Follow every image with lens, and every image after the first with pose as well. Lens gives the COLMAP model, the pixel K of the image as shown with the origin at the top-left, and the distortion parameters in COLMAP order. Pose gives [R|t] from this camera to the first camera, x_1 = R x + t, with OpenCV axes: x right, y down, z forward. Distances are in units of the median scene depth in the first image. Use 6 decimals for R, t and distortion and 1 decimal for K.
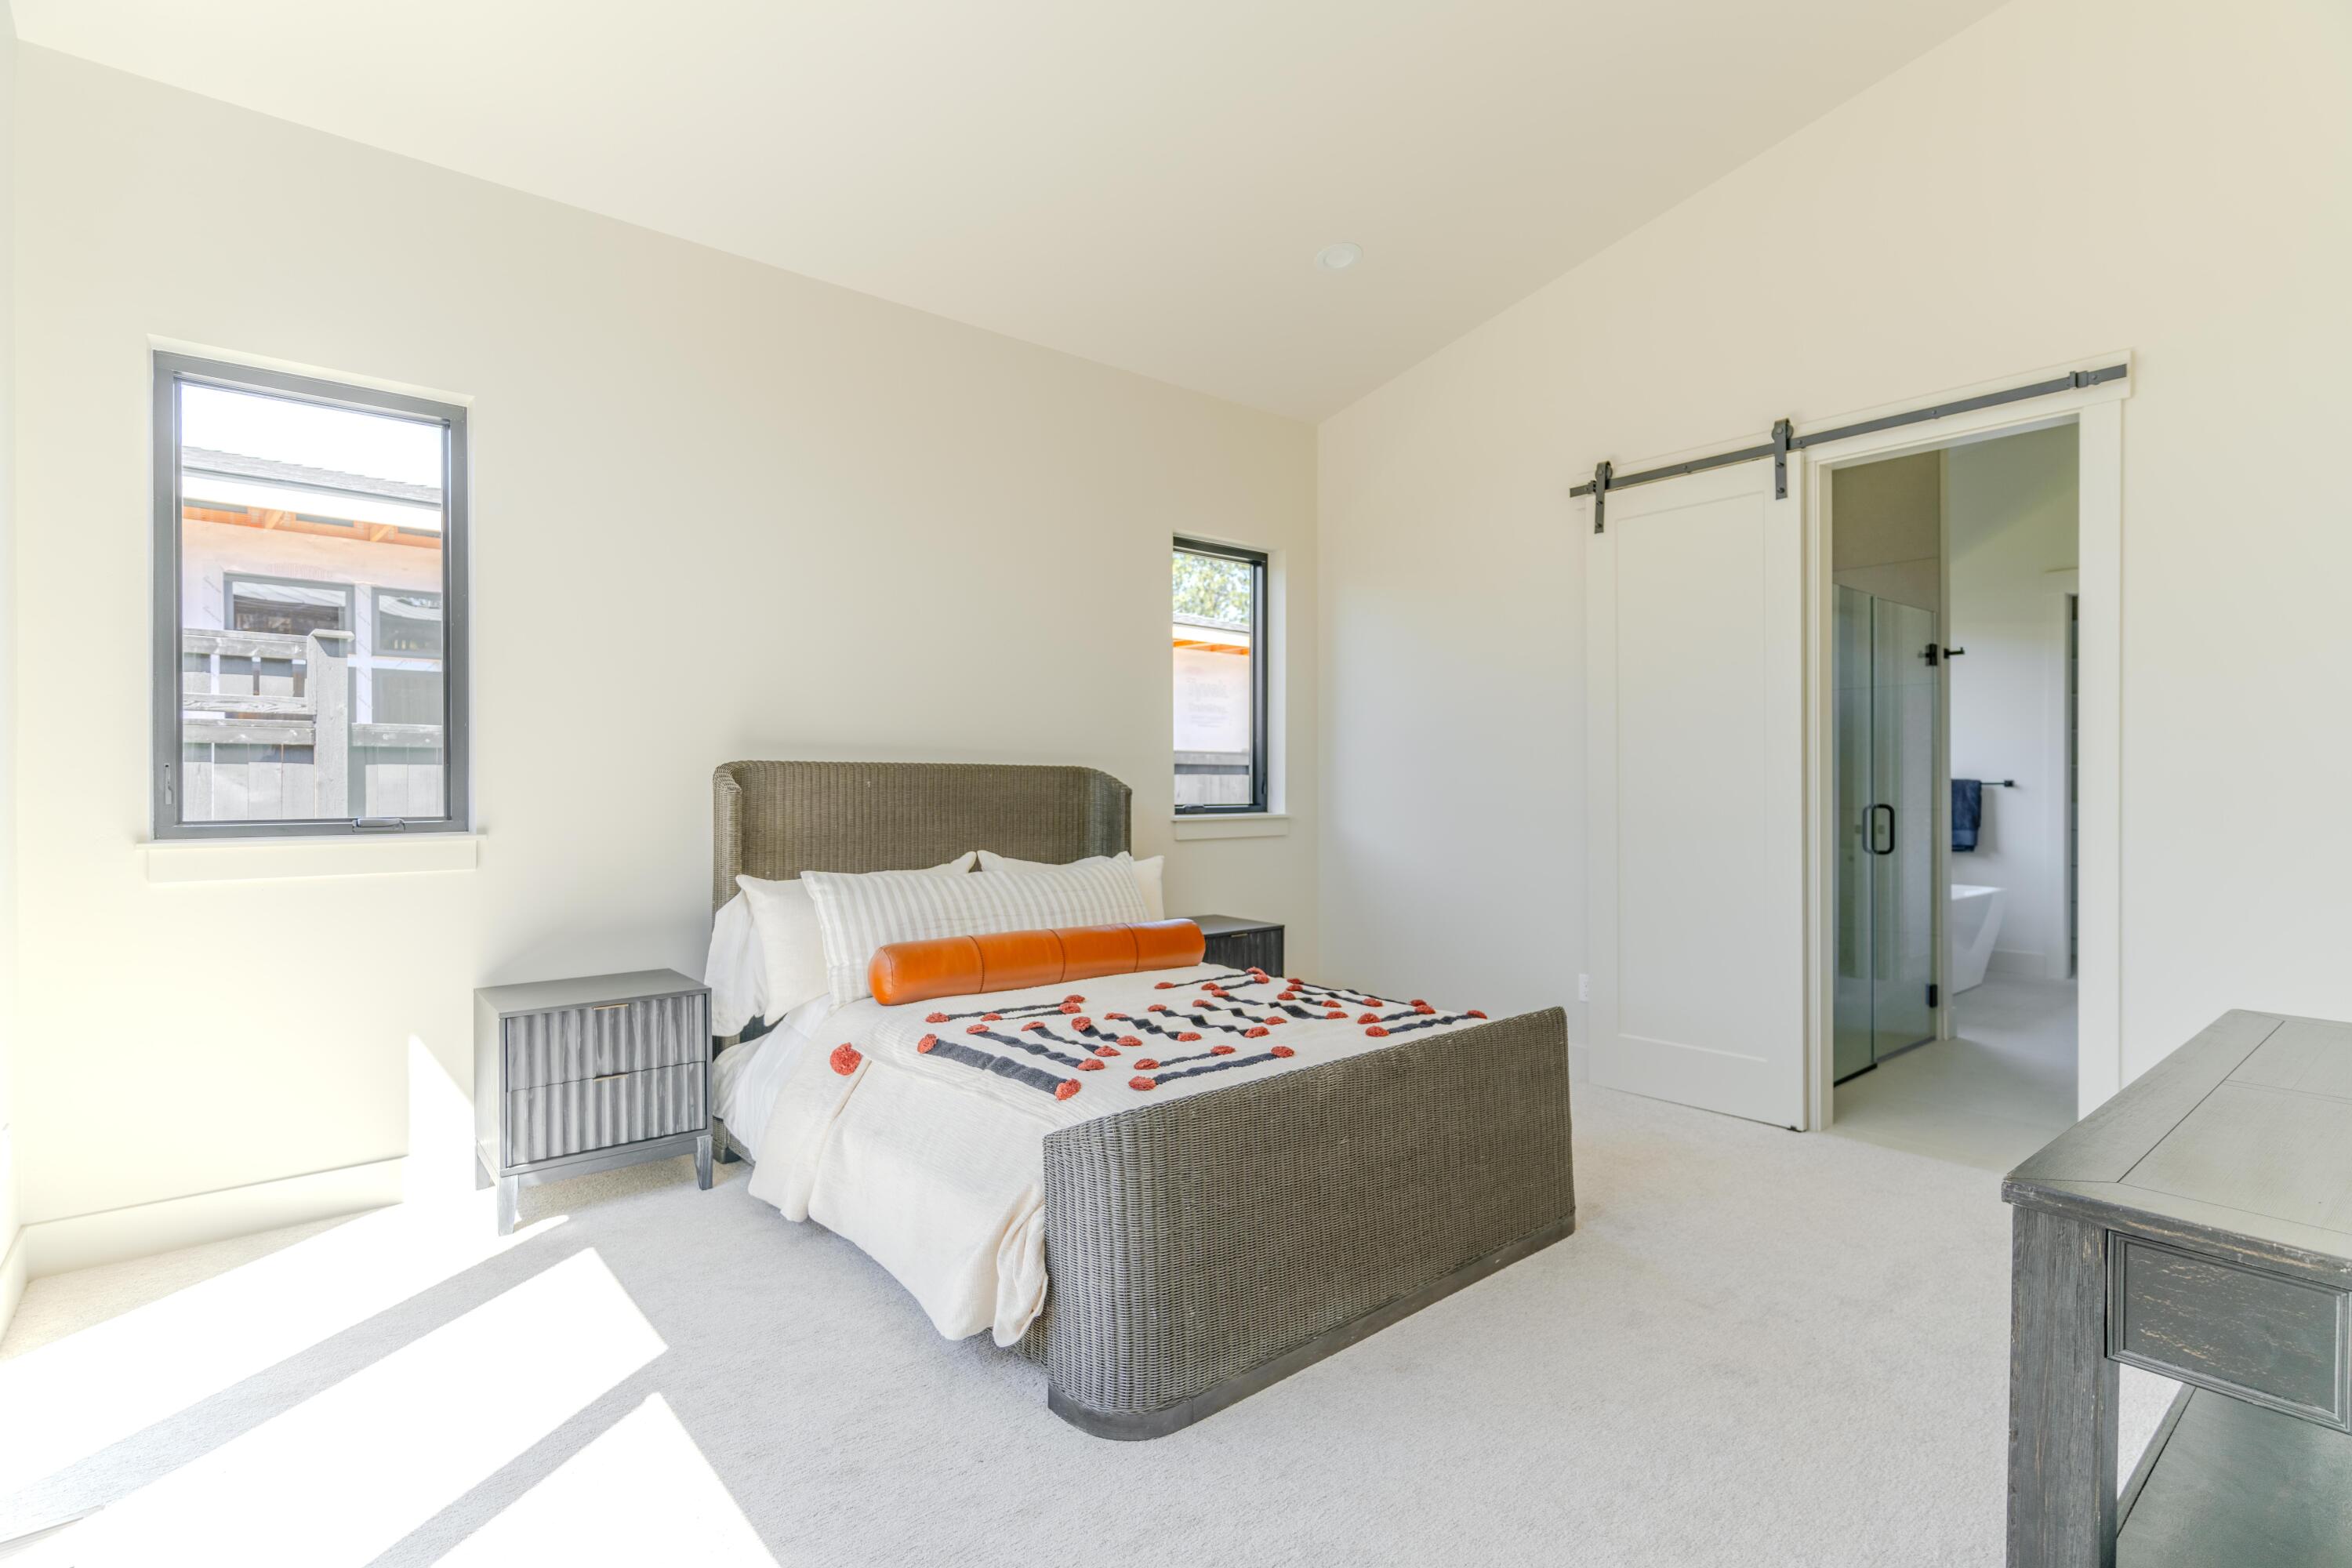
lens RADIAL K [[1142.6, 0, 1168.4], [0, 1142.6, 783.1], [0, 0, 1]] dist [-0.012498, 0.004774]
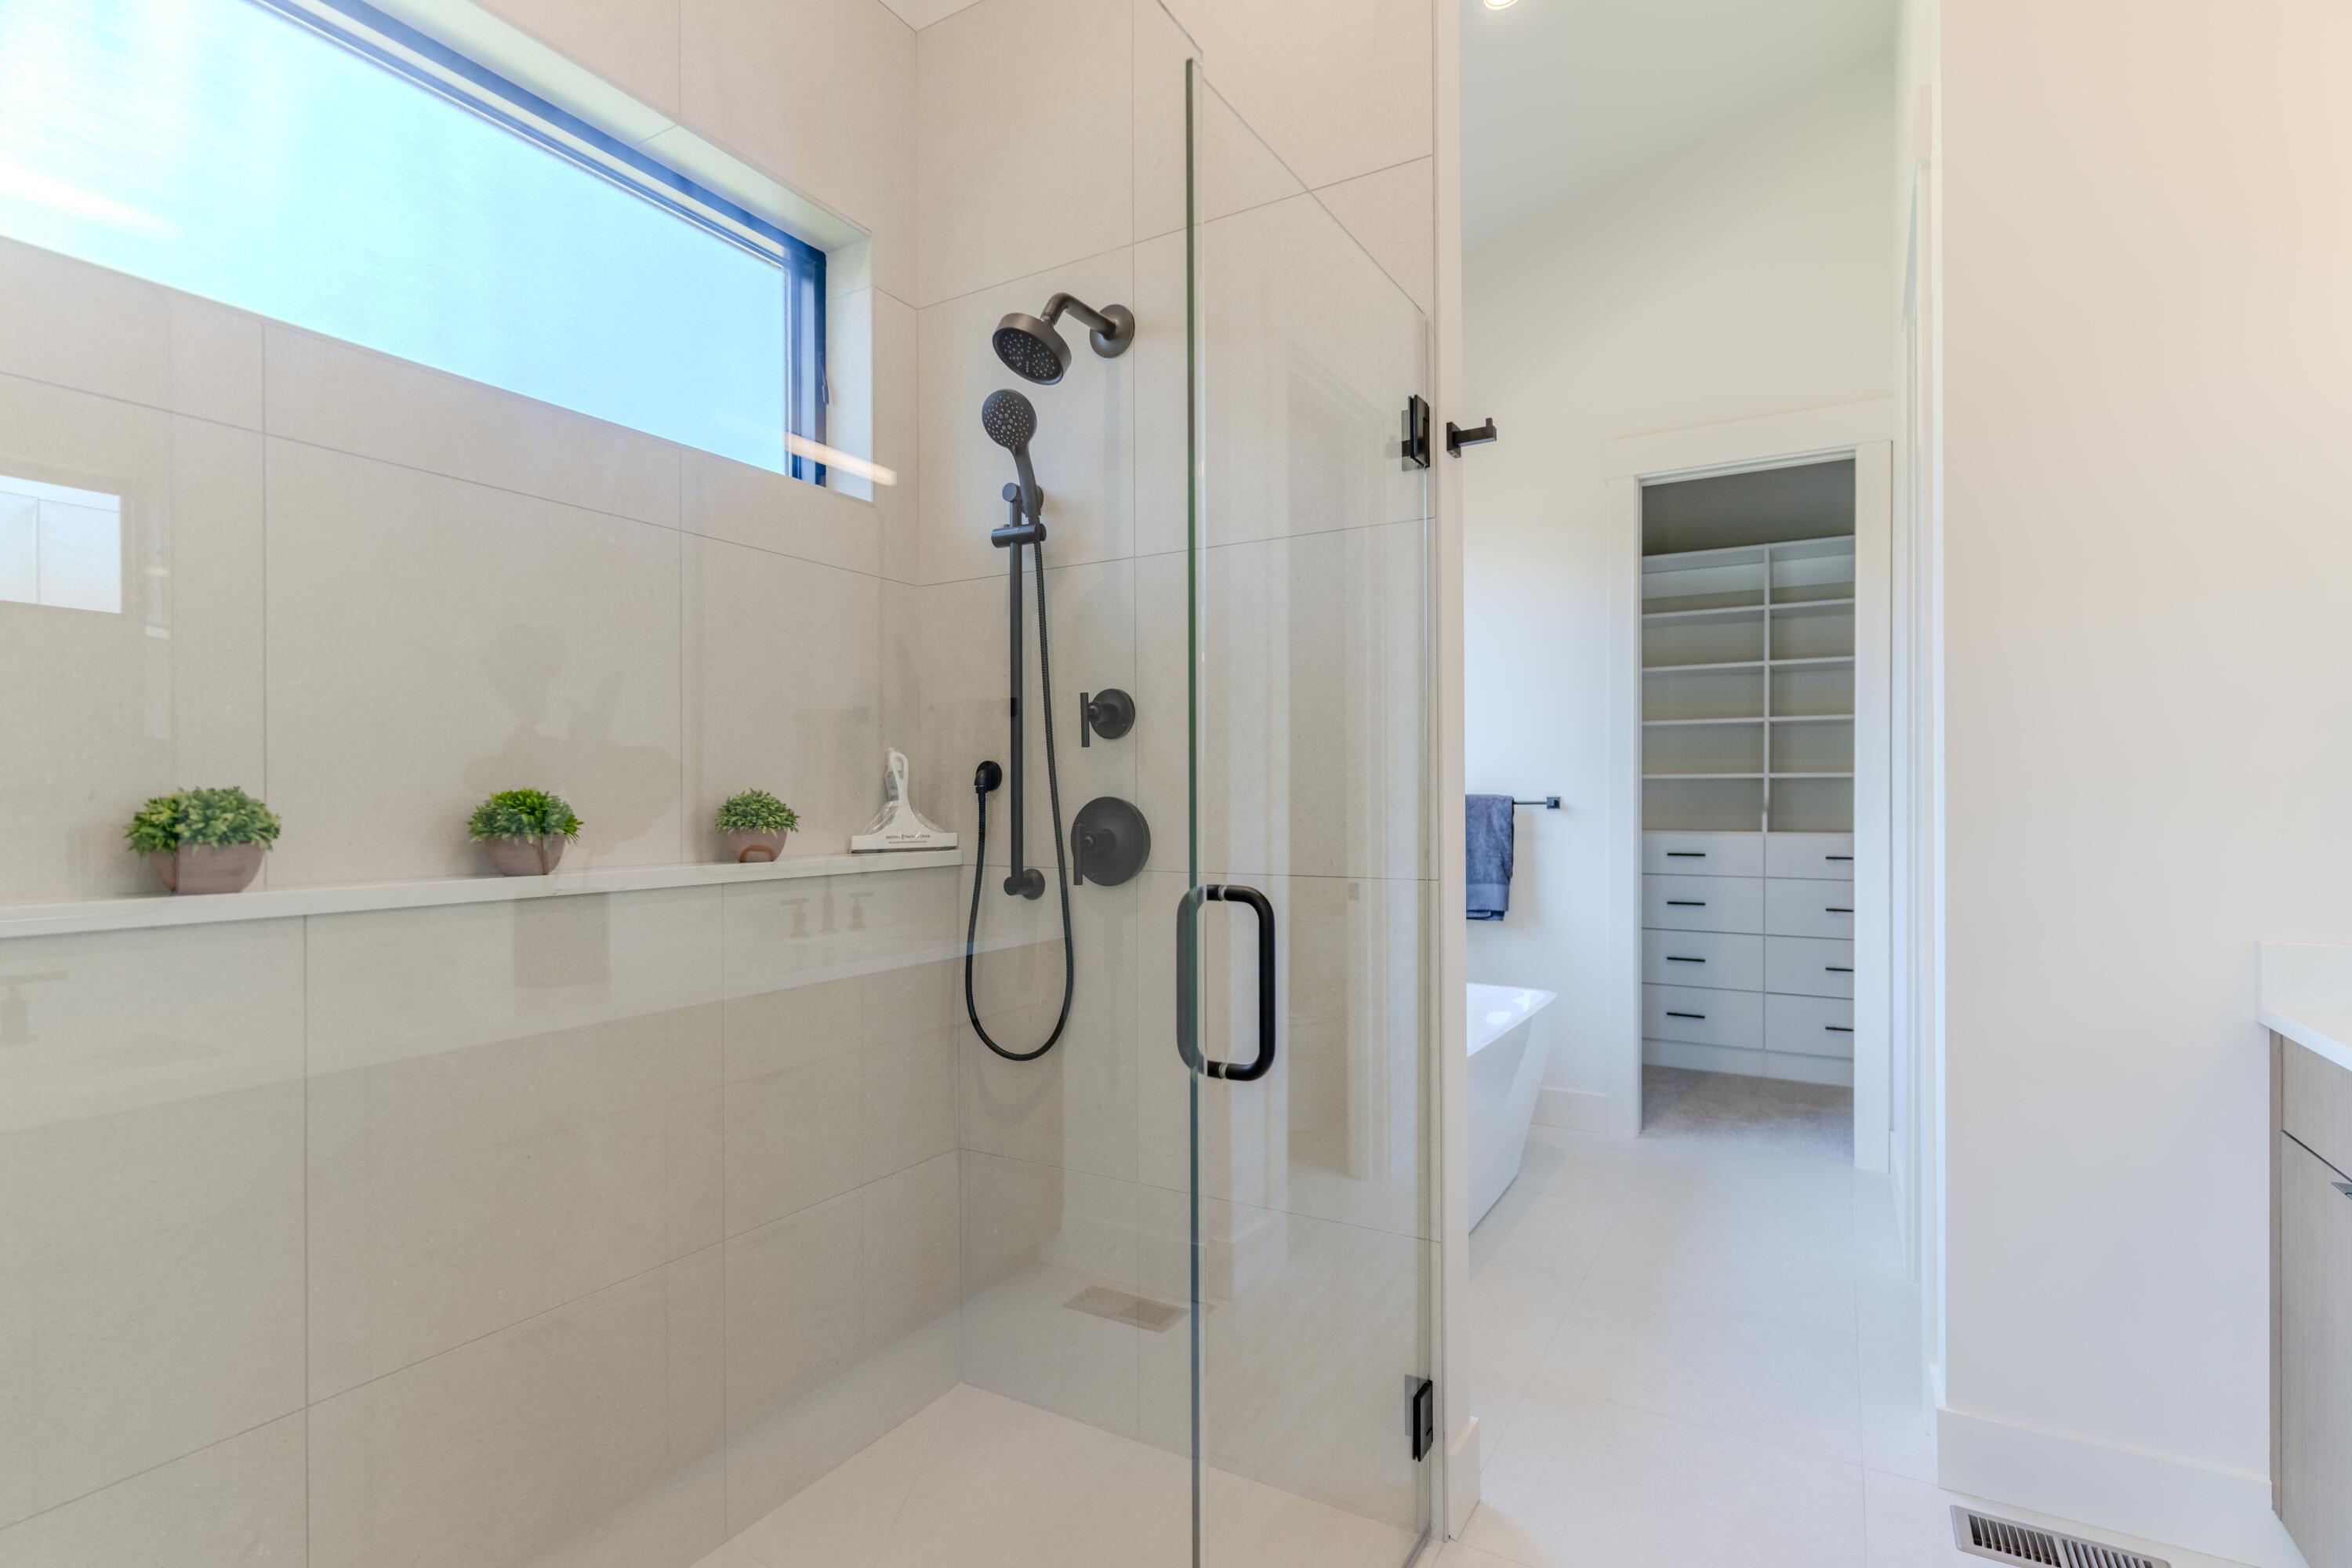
lens RADIAL K [[1142.6, 0, 1173.0], [0, 1142.6, 796.0], [0, 0, 1]] dist [-0.012498, 0.004774]
pose [[0.940376, -0.001055, 0.340134, 0.357340], [0.003908, 0.999963, -0.007703, 0.000692], [-0.340113, 0.008573, 0.940346, 0.516871]]
